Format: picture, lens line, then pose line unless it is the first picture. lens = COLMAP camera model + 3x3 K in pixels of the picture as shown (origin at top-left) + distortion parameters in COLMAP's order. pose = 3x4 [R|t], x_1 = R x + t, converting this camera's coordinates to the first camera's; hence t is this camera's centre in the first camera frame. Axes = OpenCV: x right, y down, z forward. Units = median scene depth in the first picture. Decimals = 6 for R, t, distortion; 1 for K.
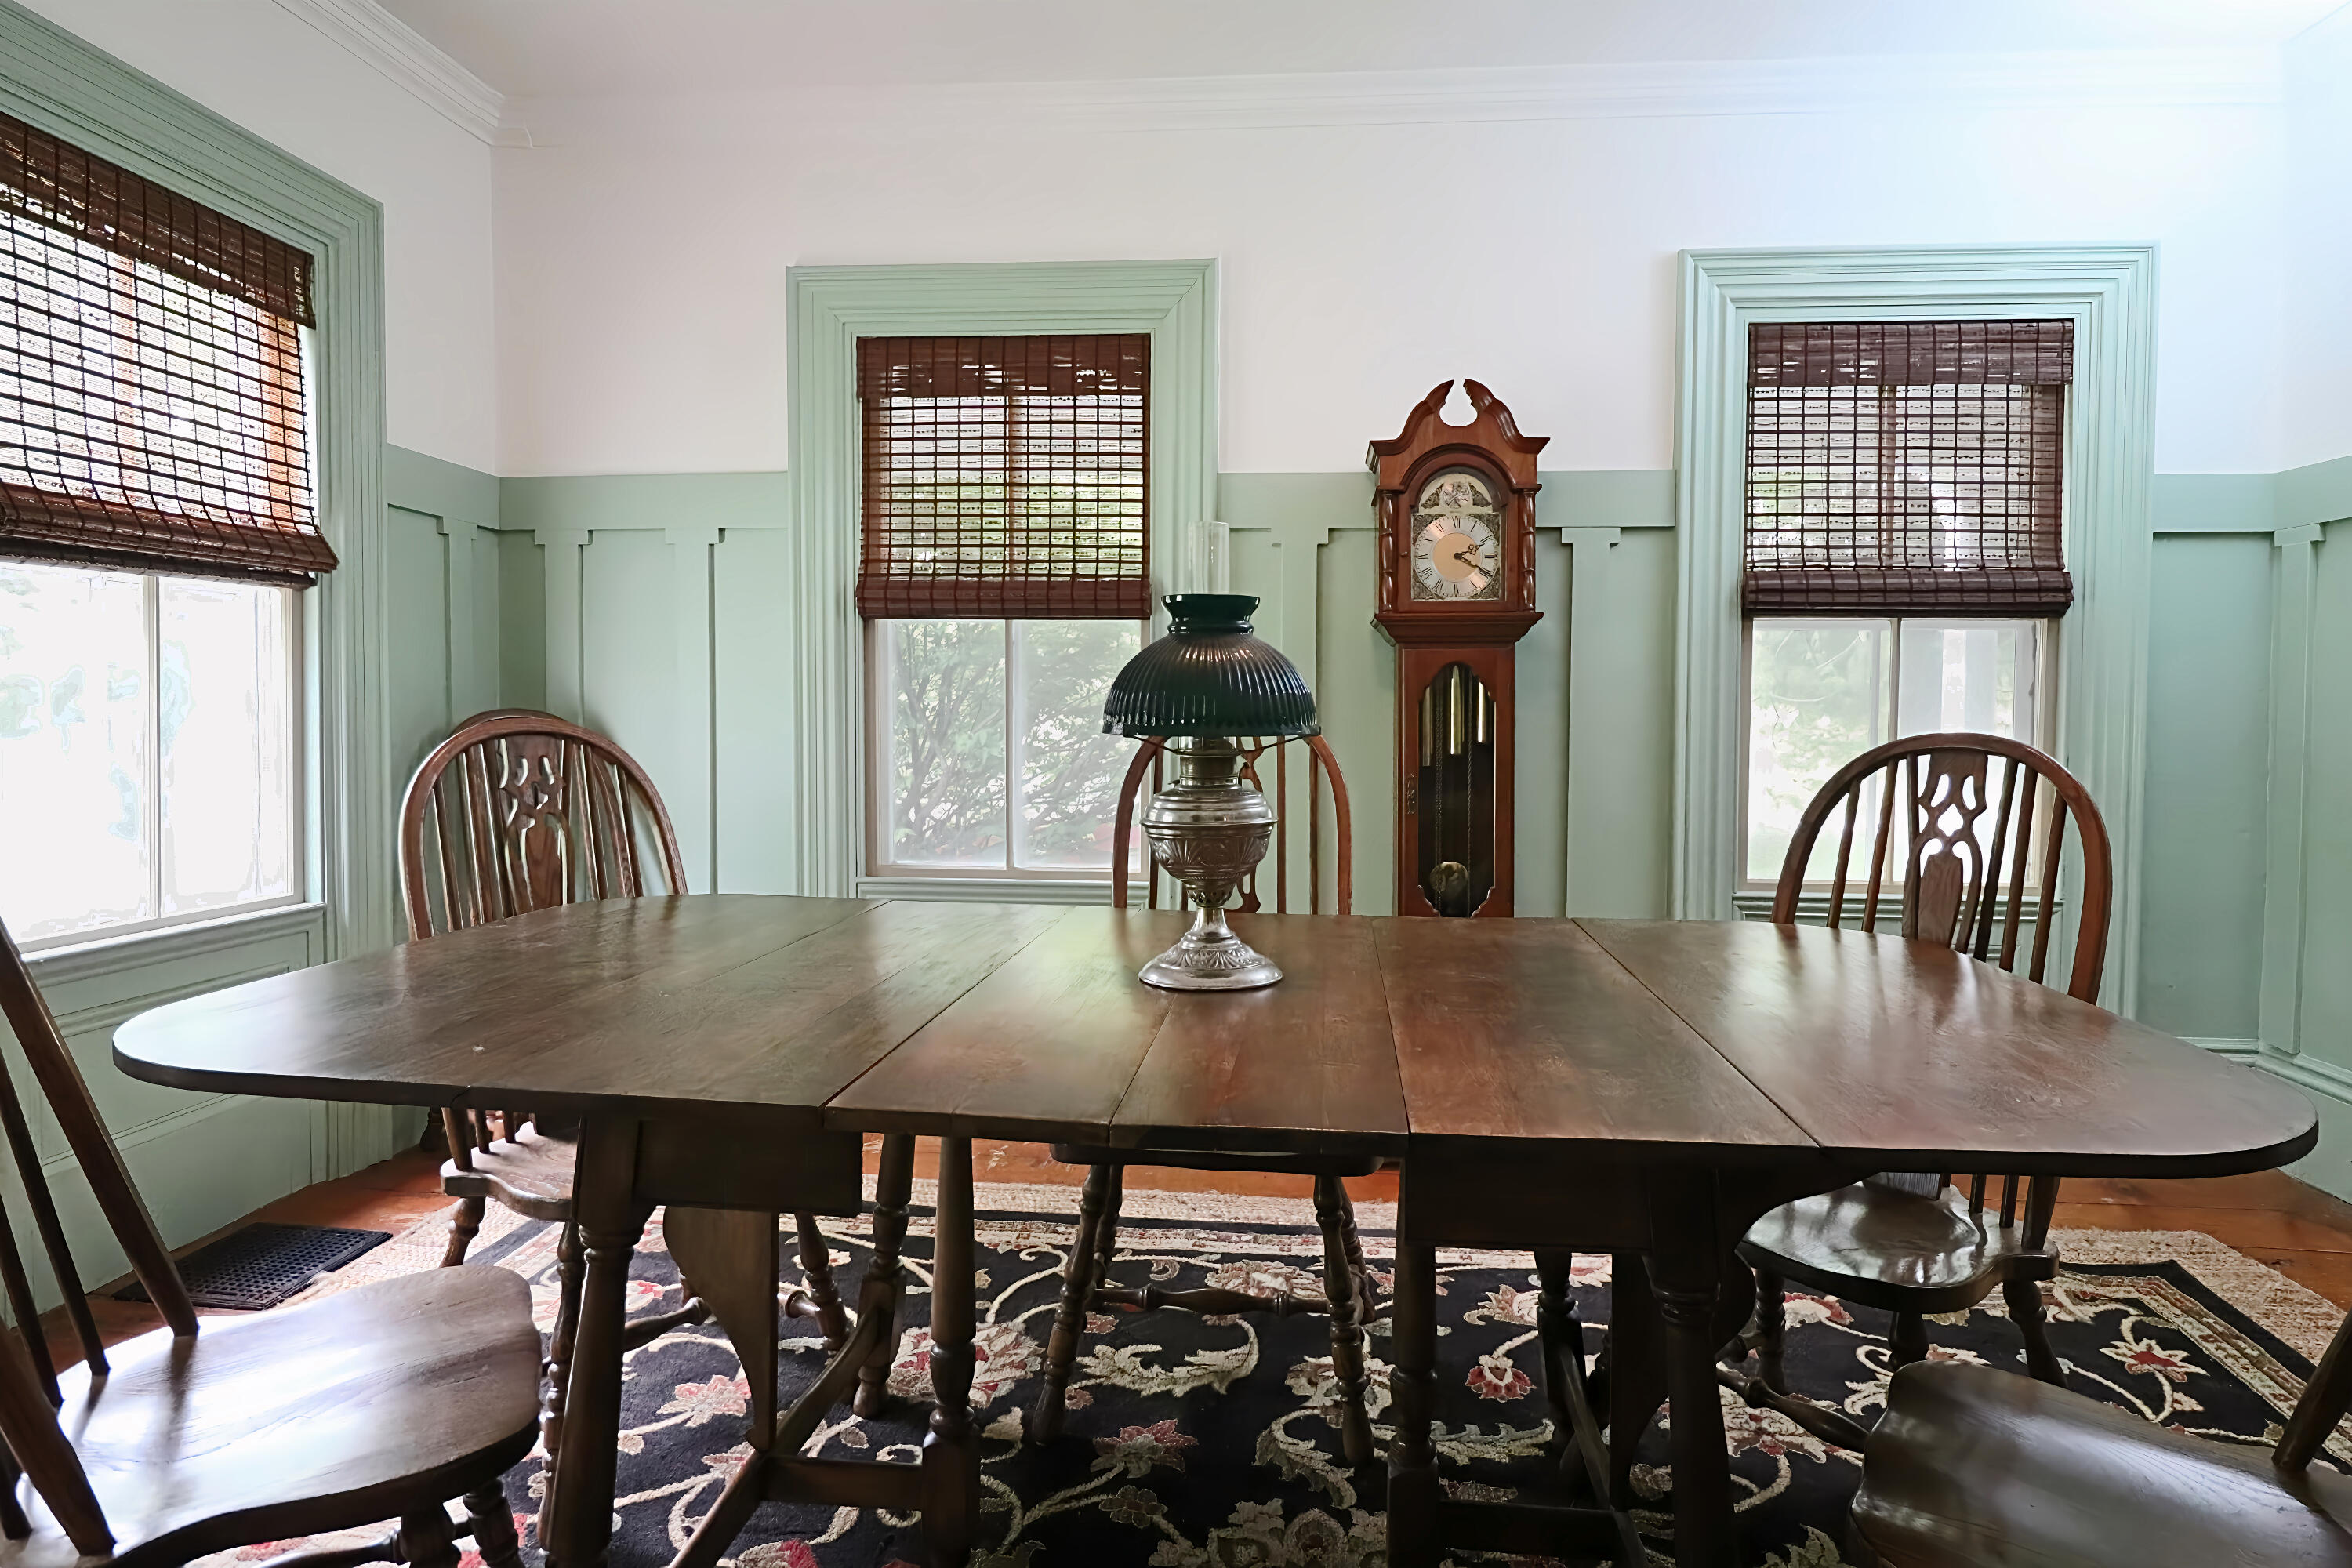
lens RADIAL K [[1360.9, 0, 1176.0], [0, 1360.9, 784.0], [0, 0, 1]] dist [0.000813, 0.000323]
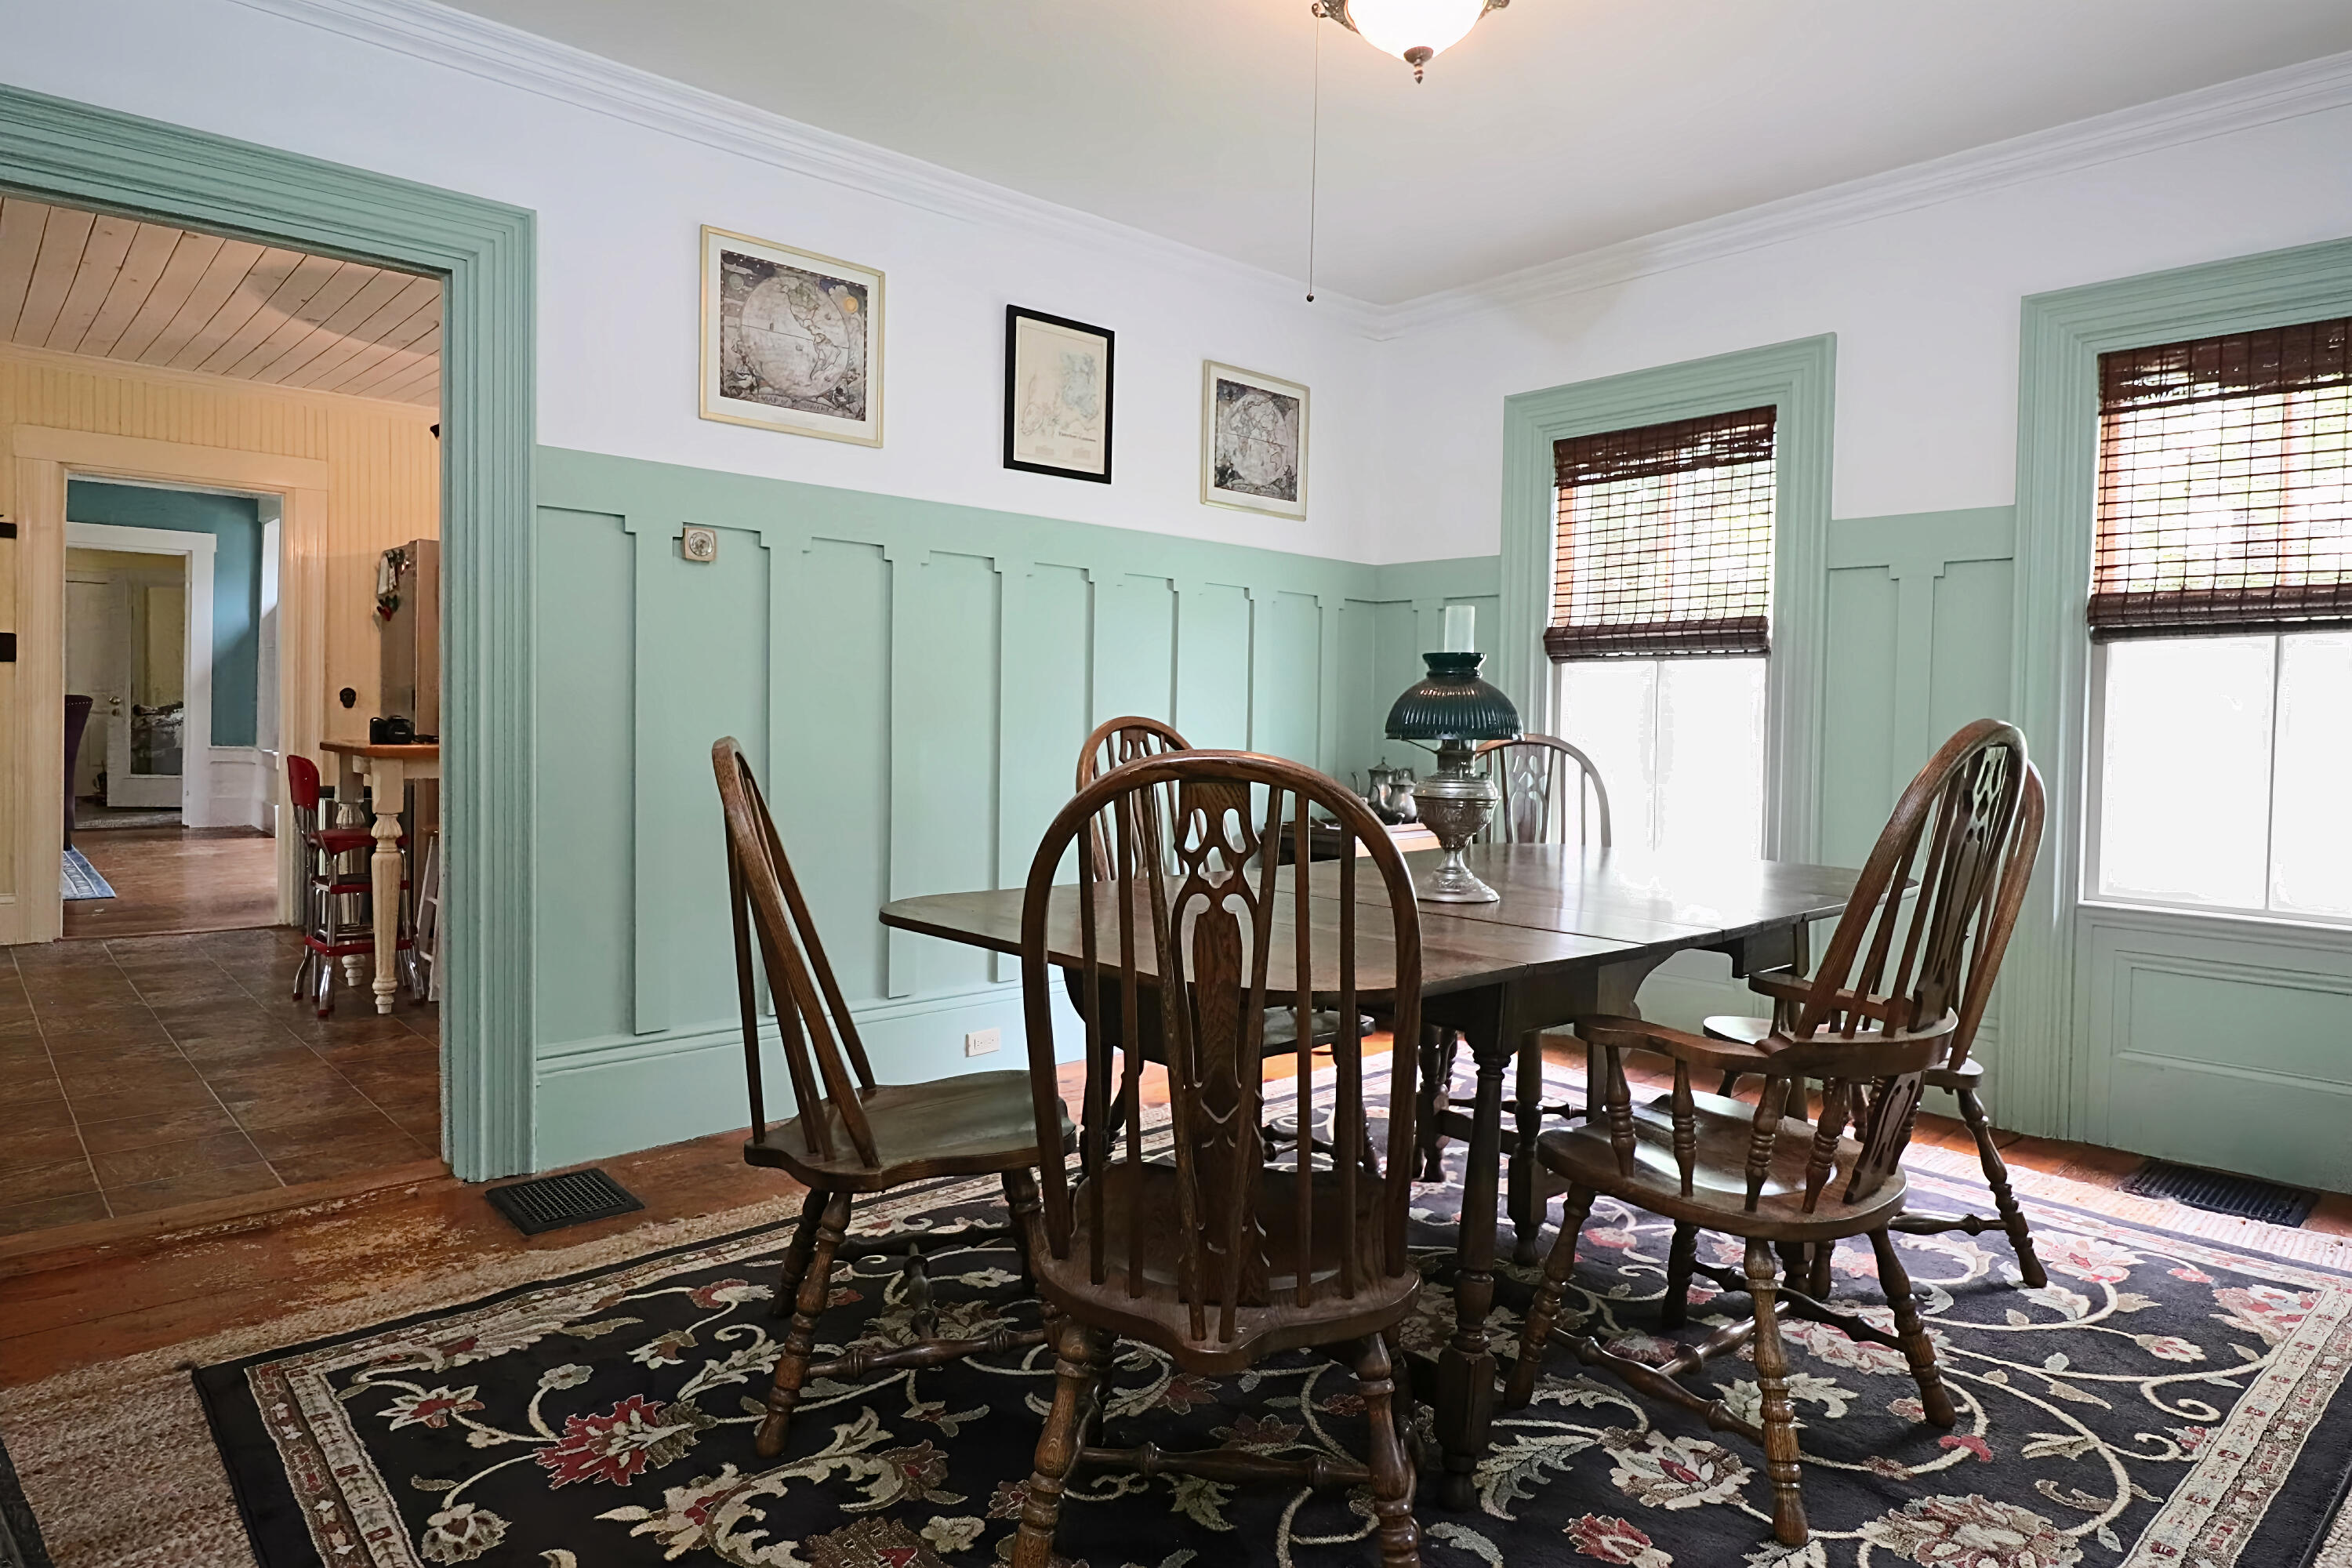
lens RADIAL K [[1360.9, 0, 1176.0], [0, 1360.9, 784.0], [0, 0, 1]] dist [0.000813, 0.000323]
pose [[-0.671550, 0.017732, -0.740747, 1.077584], [-0.059373, 0.995211, 0.077650, -0.070733], [0.738577, 0.096126, -0.667281, 1.380231]]
